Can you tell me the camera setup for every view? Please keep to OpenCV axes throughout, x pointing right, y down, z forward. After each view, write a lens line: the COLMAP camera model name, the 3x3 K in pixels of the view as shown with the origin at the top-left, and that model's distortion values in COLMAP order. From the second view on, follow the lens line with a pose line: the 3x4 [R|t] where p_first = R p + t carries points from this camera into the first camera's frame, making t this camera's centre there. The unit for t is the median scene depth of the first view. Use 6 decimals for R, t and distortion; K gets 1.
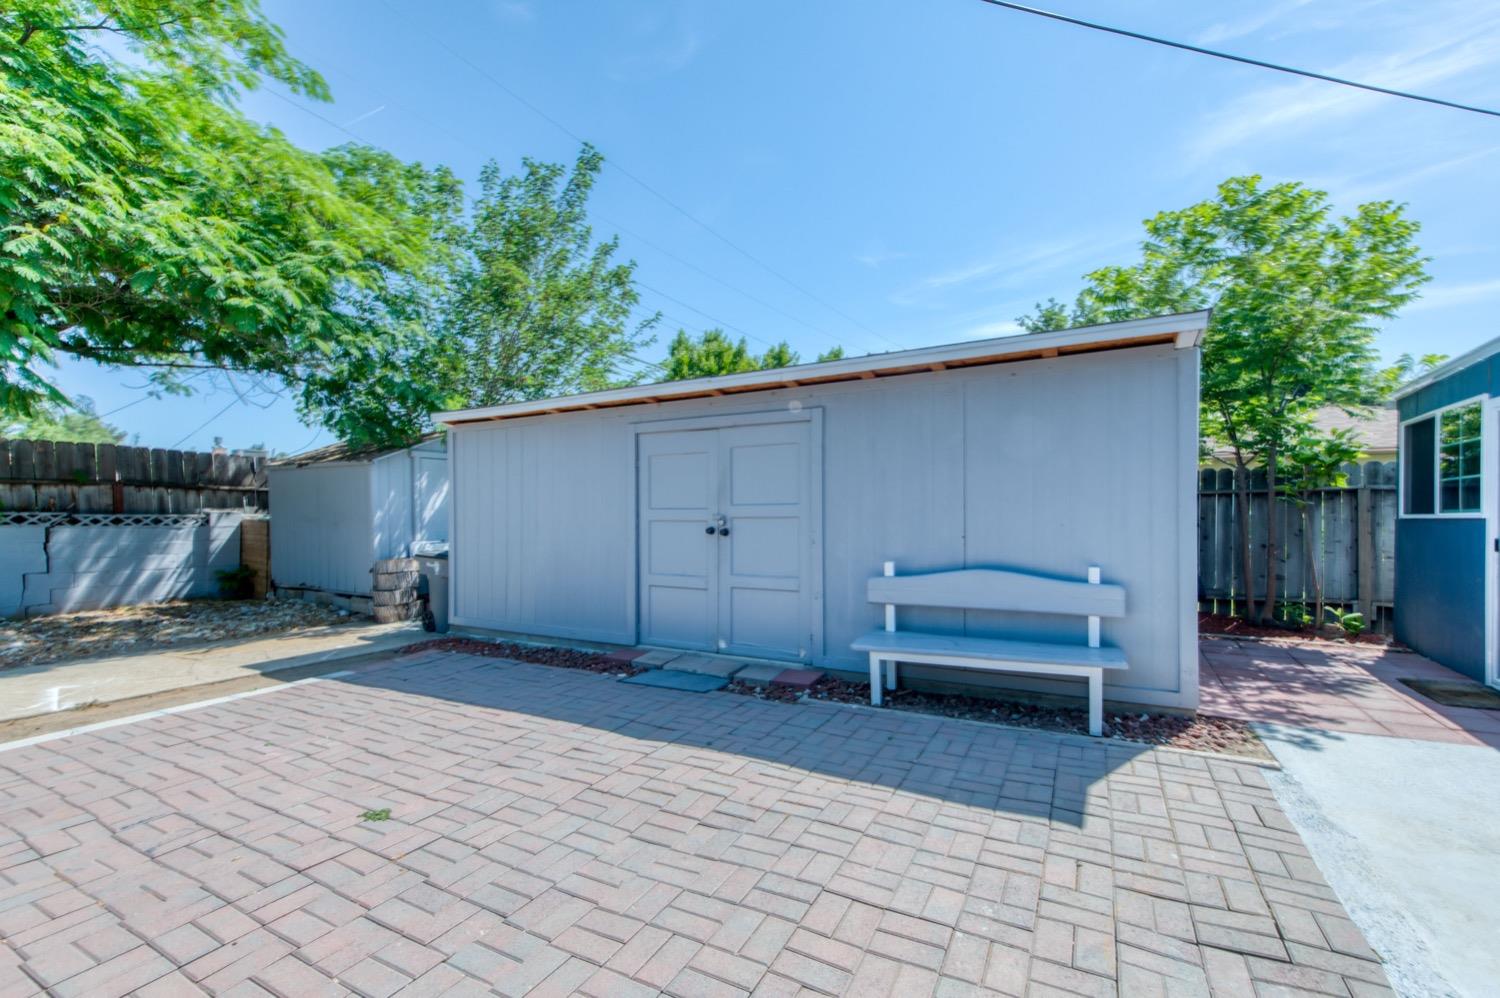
lens RADIAL K [[614.8, 0, 674.7], [0, 614.8, 524.4], [0, 0, 1]] dist [0.002930, 0.000239]
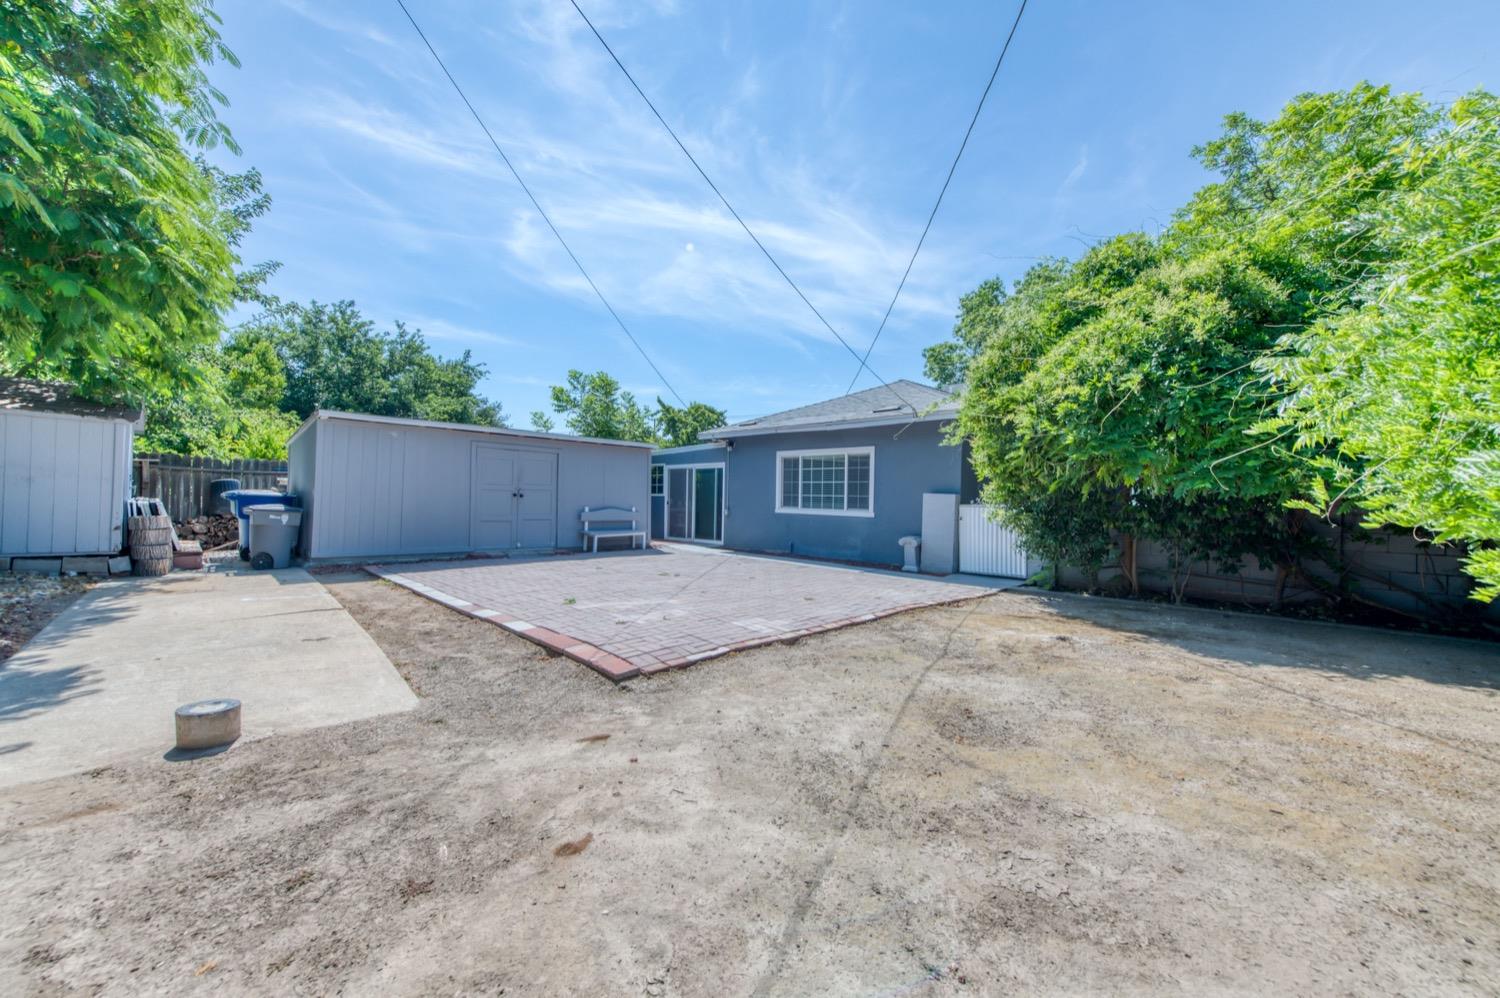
lens RADIAL K [[577.9, 0, 750.0], [0, 577.9, 499.0], [0, 0, 1]] dist [0.000261, -0.000132]
pose [[0.217466, 0.013034, 0.975981, -1.321182], [-0.011764, 0.999873, -0.010732, 0.028059], [-0.975997, -0.009148, 0.217592, -0.205868]]
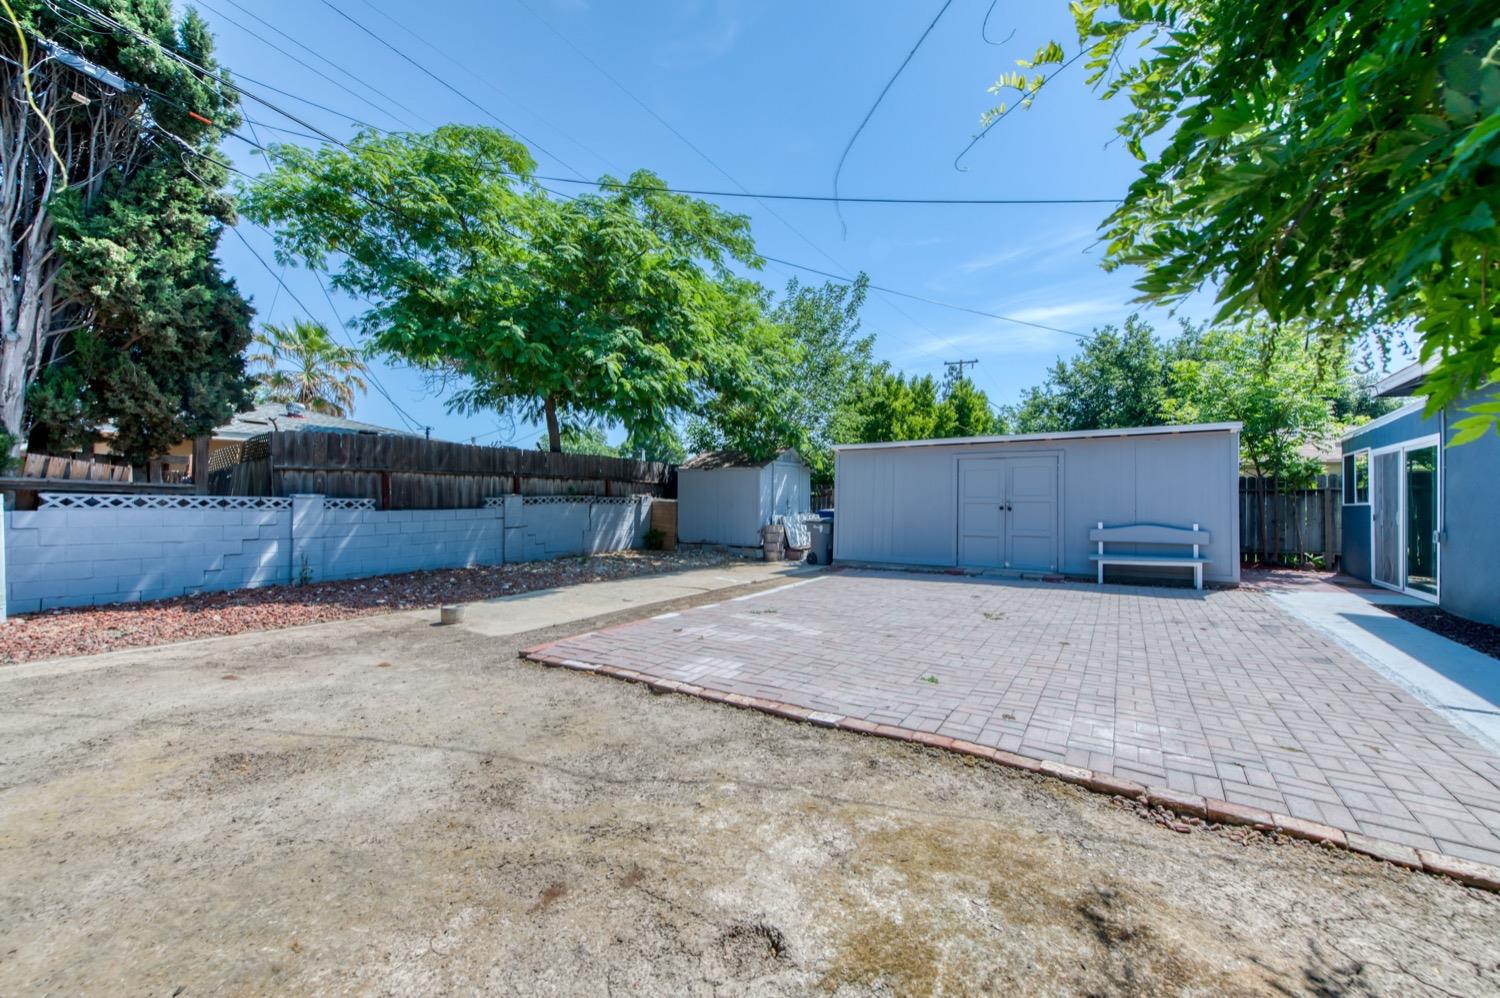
lens RADIAL K [[577.9, 0, 750.0], [0, 577.9, 499.0], [0, 0, 1]] dist [0.000261, -0.000132]
pose [[0.999855, 0.009455, 0.014179, -0.573728], [-0.009151, 0.999730, -0.021376, 0.020558], [-0.014377, 0.021243, 0.999671, -0.644231]]
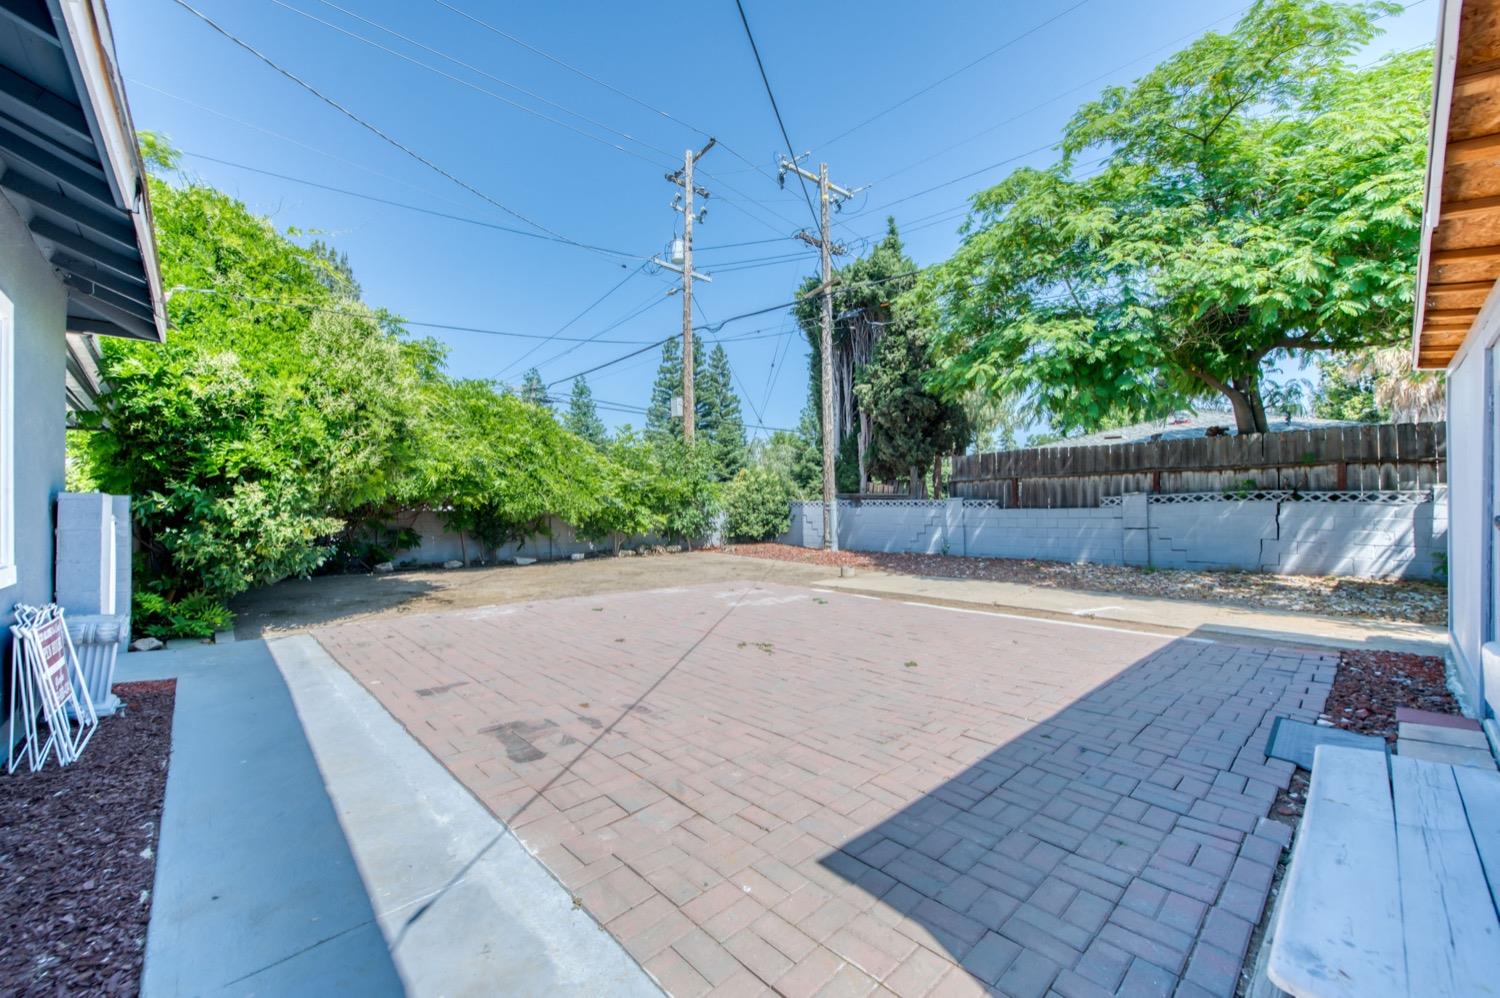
lens RADIAL K [[577.9, 0, 750.0], [0, 577.9, 499.0], [0, 0, 1]] dist [0.000261, -0.000132]
pose [[-0.231557, 0.002555, -0.972818, 0.333601], [-0.002206, 0.999993, 0.003151, -0.003932], [0.972819, 0.002875, -0.231550, 0.248053]]
